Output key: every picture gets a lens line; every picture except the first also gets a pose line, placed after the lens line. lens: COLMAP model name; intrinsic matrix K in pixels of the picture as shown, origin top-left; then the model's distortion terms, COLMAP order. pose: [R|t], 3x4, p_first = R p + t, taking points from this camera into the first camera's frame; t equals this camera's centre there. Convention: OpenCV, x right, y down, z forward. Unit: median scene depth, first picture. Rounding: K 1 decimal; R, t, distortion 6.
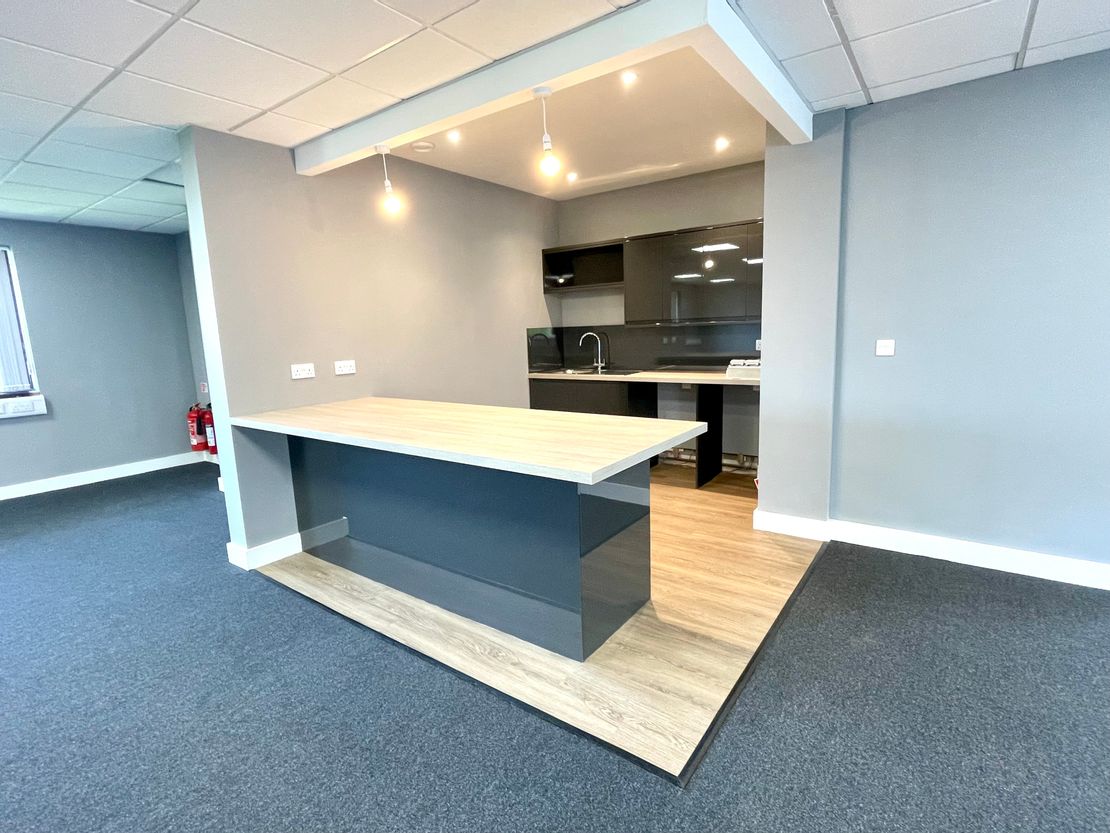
lens RADIAL K [[550.5, 0, 550.7], [0, 550.5, 413.9], [0, 0, 1]] dist [-0.000426, -0.000300]
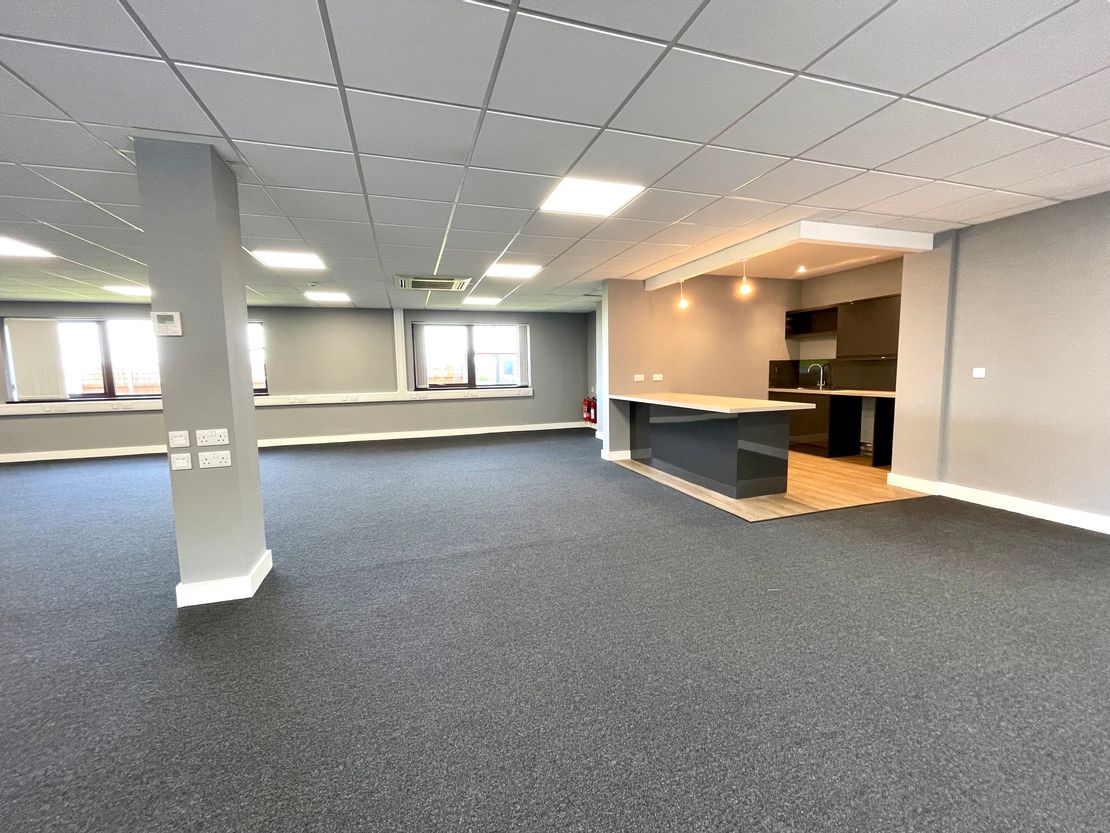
lens RADIAL K [[449.6, 0, 551.8], [0, 449.6, 415.4], [0, 0, 1]] dist [-0.001742, -0.000381]
pose [[0.814832, 0.079599, -0.574207, 0.307449], [-0.100988, 0.994873, -0.005394, 0.114662], [0.570833, 0.062383, 0.818693, -0.655960]]
